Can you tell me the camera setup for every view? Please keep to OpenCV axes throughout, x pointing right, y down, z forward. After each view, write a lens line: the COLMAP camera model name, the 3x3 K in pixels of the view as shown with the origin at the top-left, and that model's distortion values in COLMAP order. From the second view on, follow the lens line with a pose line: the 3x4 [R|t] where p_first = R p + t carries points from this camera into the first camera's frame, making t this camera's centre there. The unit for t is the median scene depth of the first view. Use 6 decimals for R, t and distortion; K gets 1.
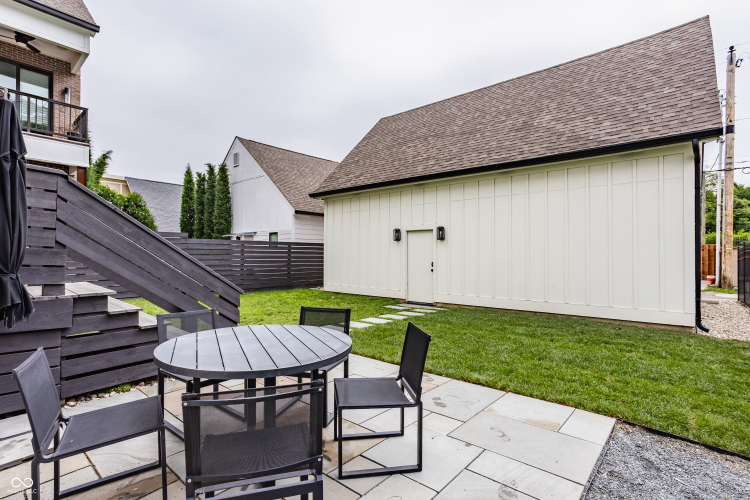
lens RADIAL K [[382.5, 0, 363.5], [0, 382.5, 250.8], [0, 0, 1]] dist [-0.001742, -0.000054]
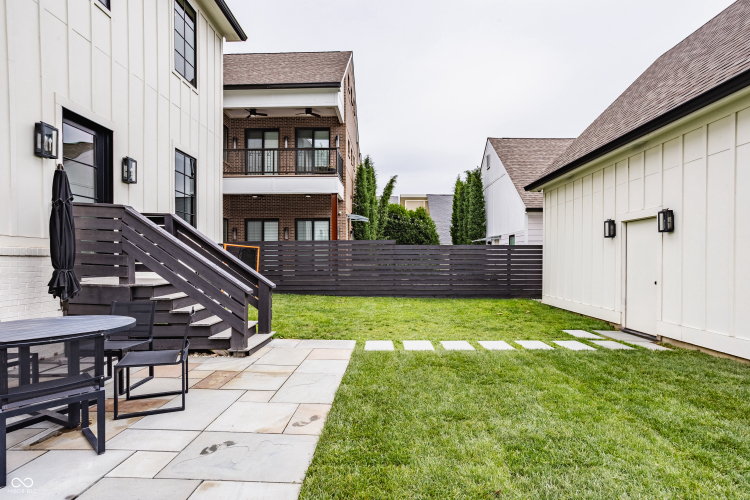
lens RADIAL K [[382.5, 0, 363.5], [0, 382.5, 250.8], [0, 0, 1]] dist [-0.001742, -0.000054]
pose [[0.642376, -0.024645, -0.765993, 0.271776], [0.011156, 0.999678, -0.022807, 0.007171], [0.766308, 0.006106, 0.642444, 0.189807]]
